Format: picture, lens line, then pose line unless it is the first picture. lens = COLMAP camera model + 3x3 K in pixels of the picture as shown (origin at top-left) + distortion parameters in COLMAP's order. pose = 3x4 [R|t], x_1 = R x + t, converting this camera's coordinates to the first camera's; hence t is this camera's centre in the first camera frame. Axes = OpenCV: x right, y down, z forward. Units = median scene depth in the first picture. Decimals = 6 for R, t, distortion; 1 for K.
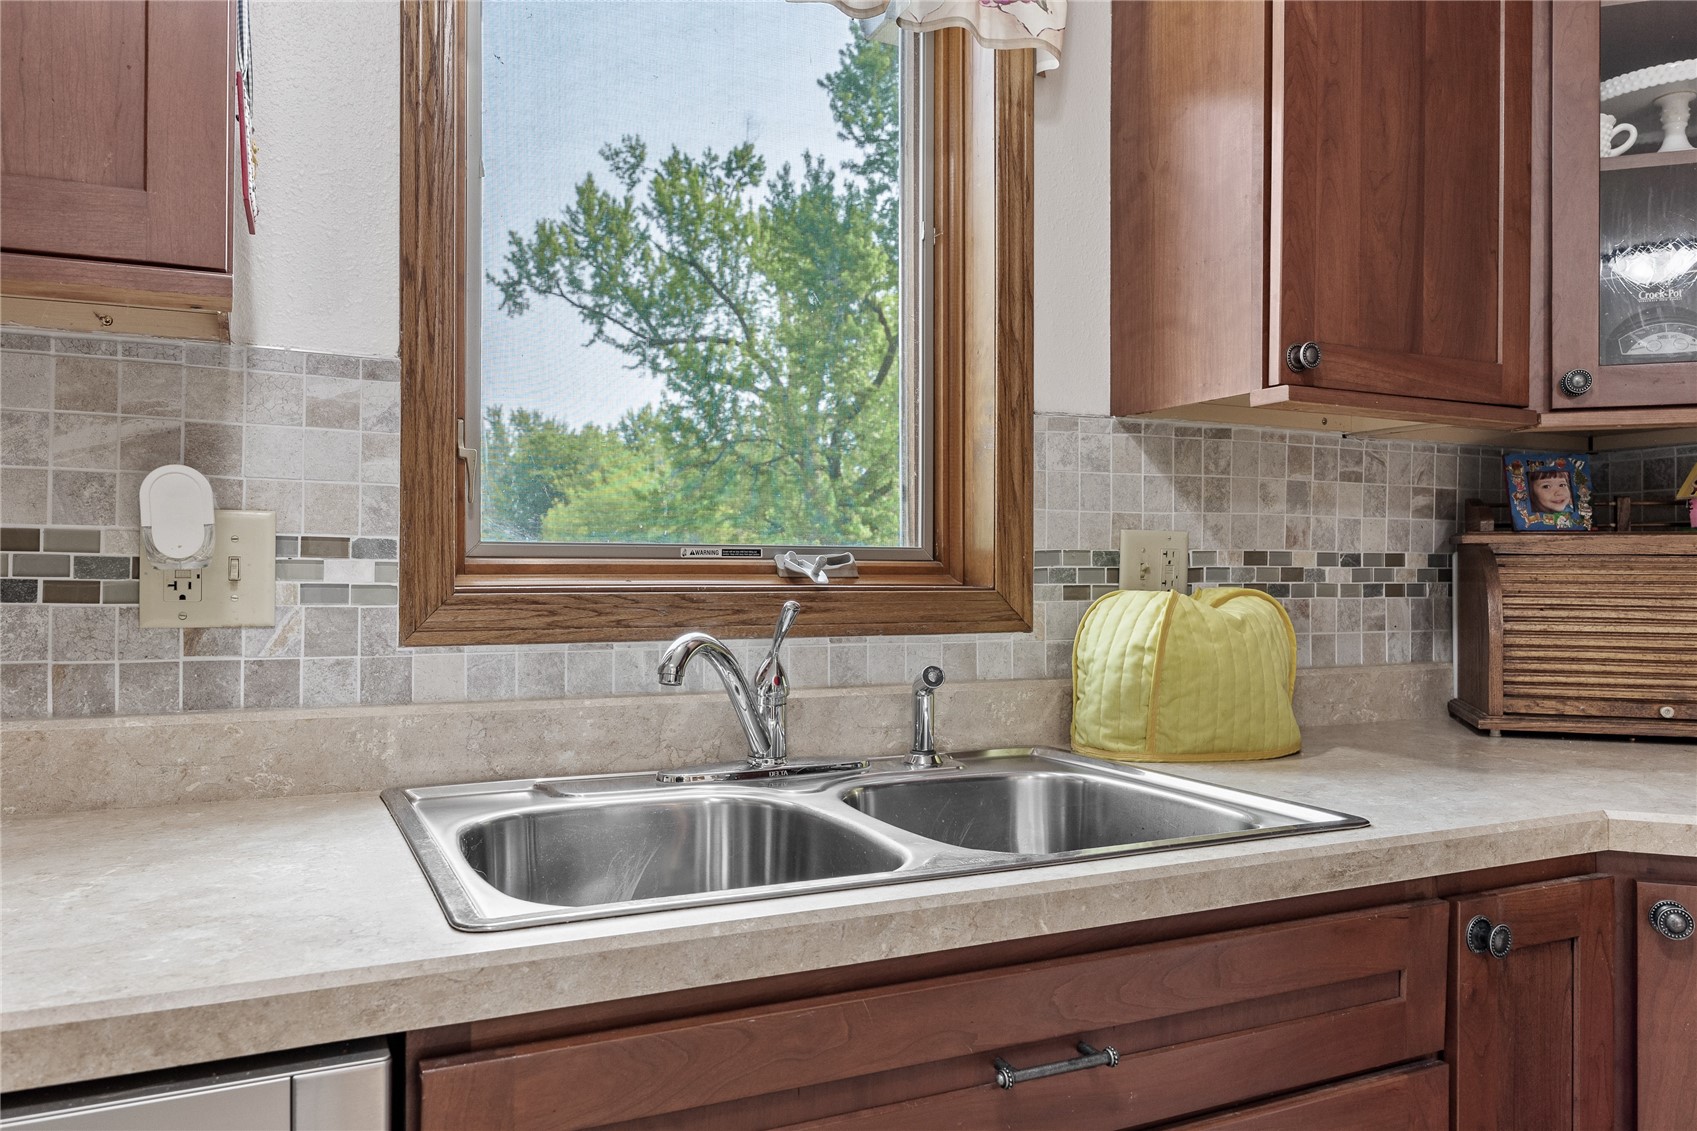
lens RADIAL K [[1201.6, 0, 848.5], [0, 1201.6, 565.5], [0, 0, 1]] dist [-0.000440, 0.000188]
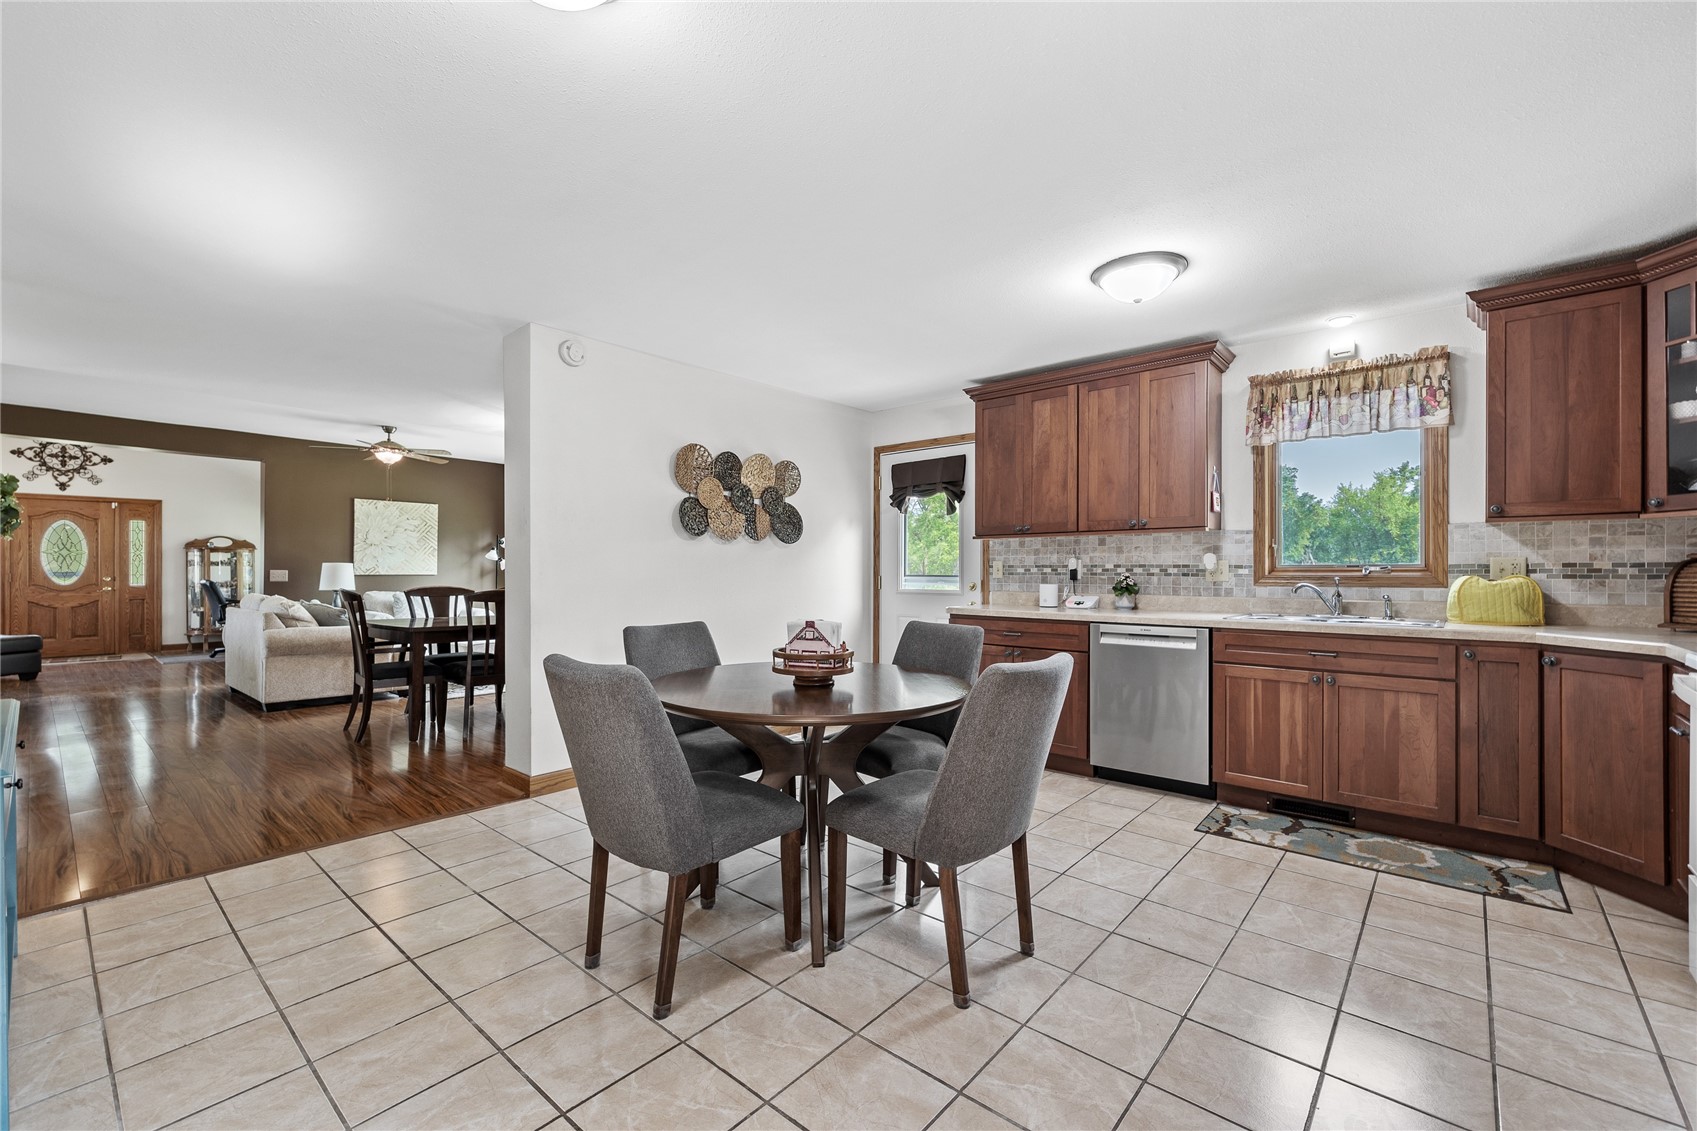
lens RADIAL K [[700.0, 0, 862.5], [0, 700.0, 571.0], [0, 0, 1]] dist [0.000888, -0.003280]
pose [[0.403881, -0.006833, -0.914786, 1.305829], [0.005320, 0.999973, -0.005120, 0.007895], [0.914796, -0.002799, 0.403906, -1.337293]]
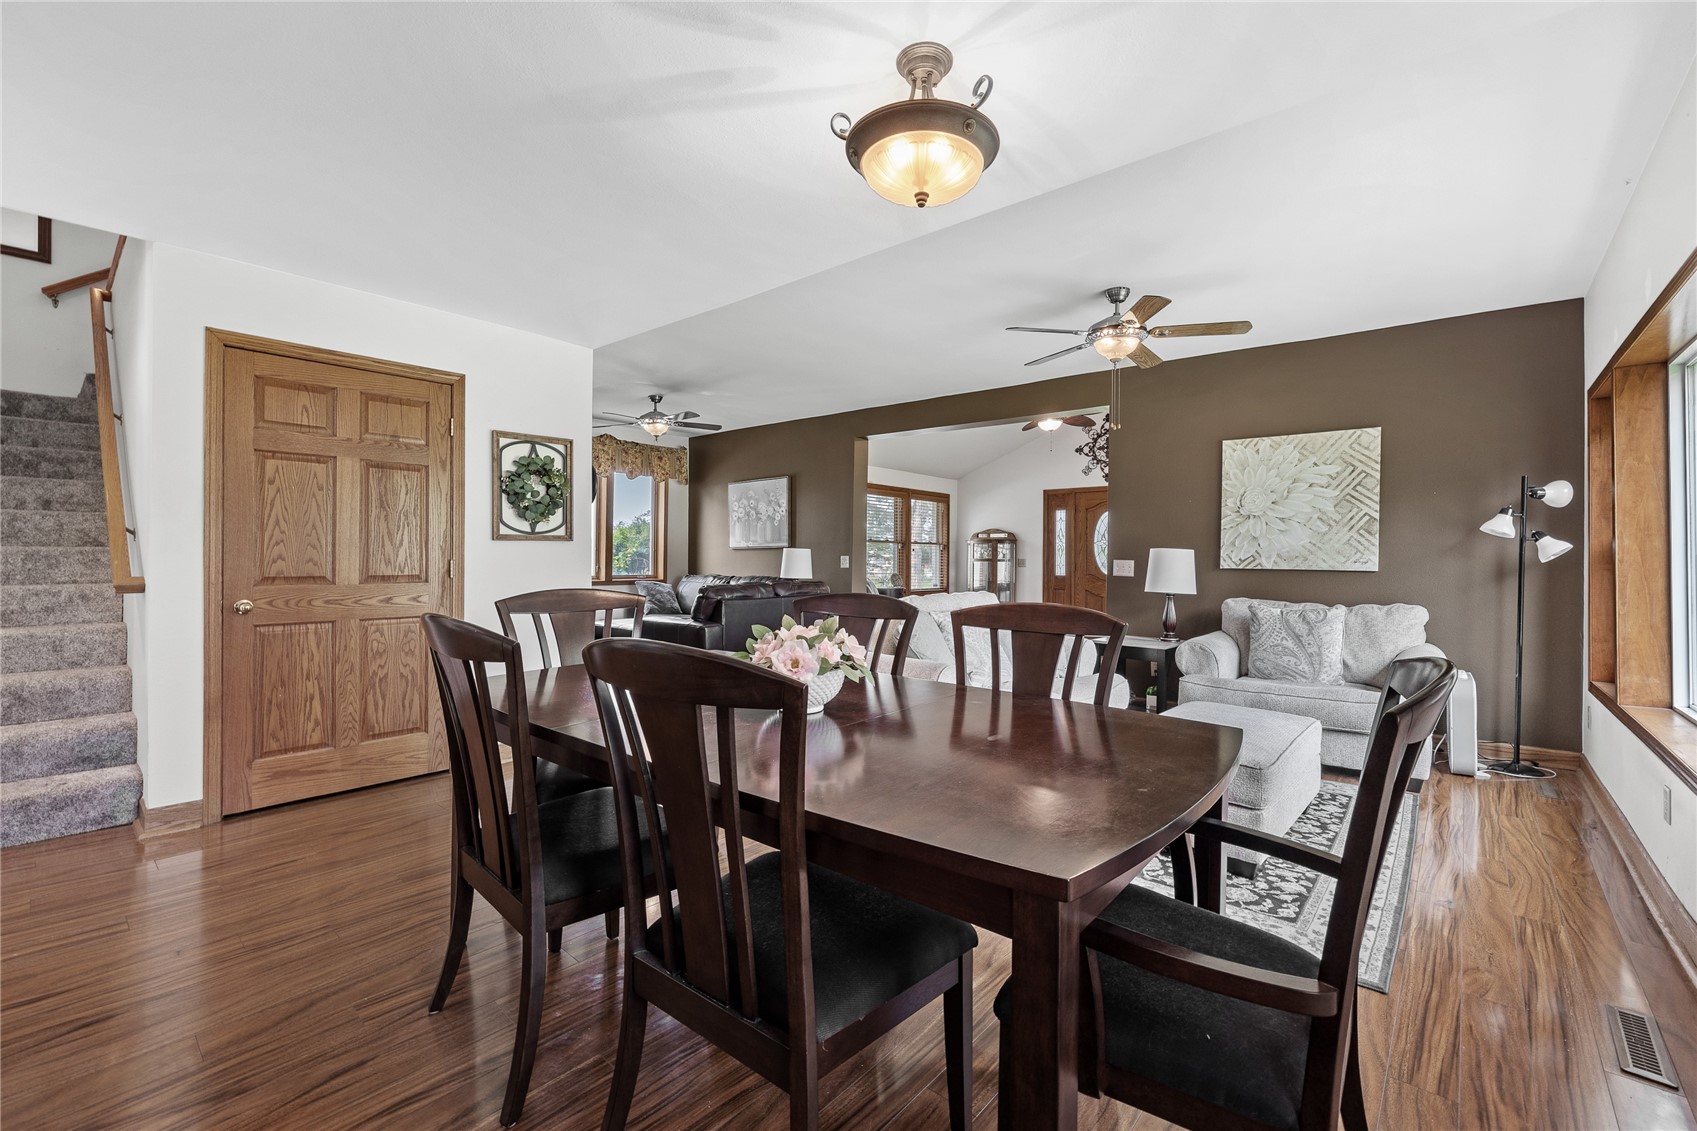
lens RADIAL K [[692.7, 0, 848.2], [0, 692.7, 561.1], [0, 0, 1]] dist [-0.003362, -0.000172]
pose [[-0.925272, -0.013776, -0.379055, -2.116183], [-0.014636, 0.999893, -0.000611, -0.019232], [0.379023, 0.004982, -0.925374, -0.594888]]
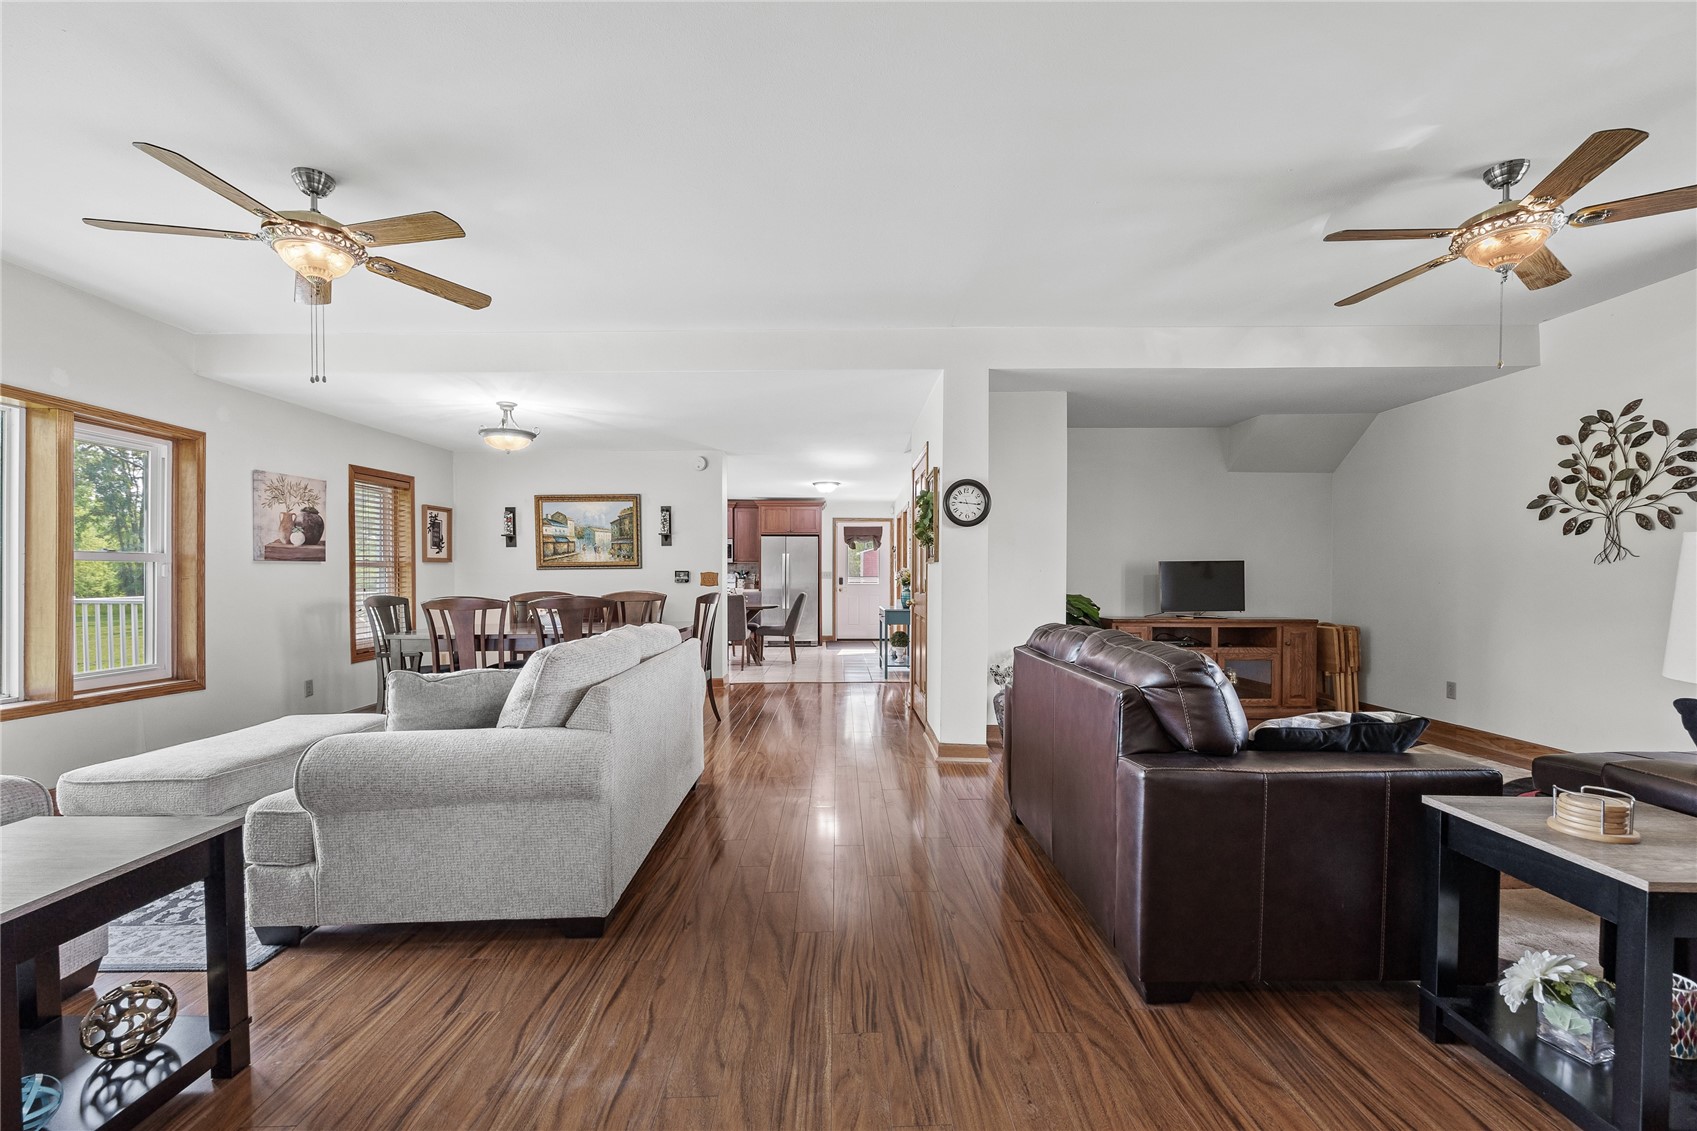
lens RADIAL K [[709.2, 0, 854.3], [0, 709.2, 590.7], [0, 0, 1]] dist [-0.001579, -0.000201]
pose [[0.426303, -0.029065, 0.904113, -4.612508], [0.001324, 0.999503, 0.031508, -0.051197], [-0.904579, -0.012235, 0.426130, -3.973502]]
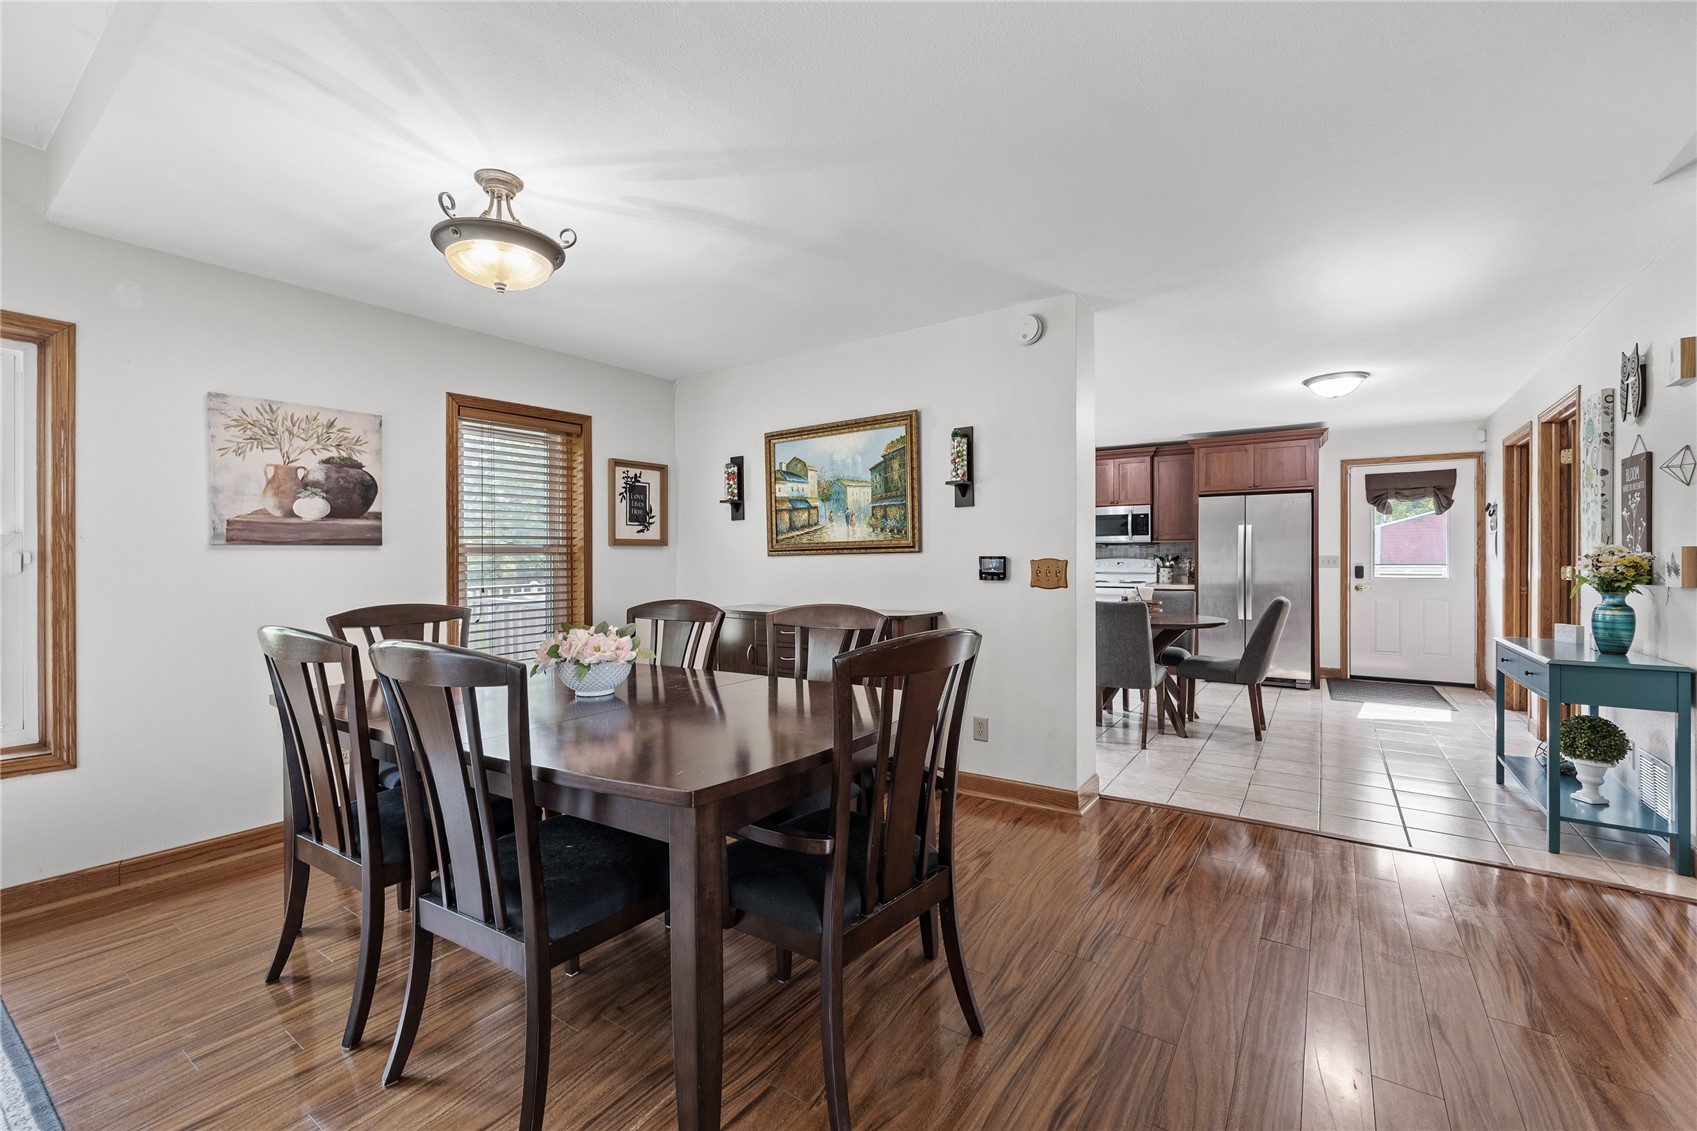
lens RADIAL K [[692.7, 0, 848.2], [0, 692.7, 561.1], [0, 0, 1]] dist [-0.003362, -0.000172]
pose [[0.875324, -0.012906, 0.483365, -2.624101], [0.010128, 0.999914, 0.008357, -0.044694], [-0.483431, -0.002420, 0.875379, -2.831101]]
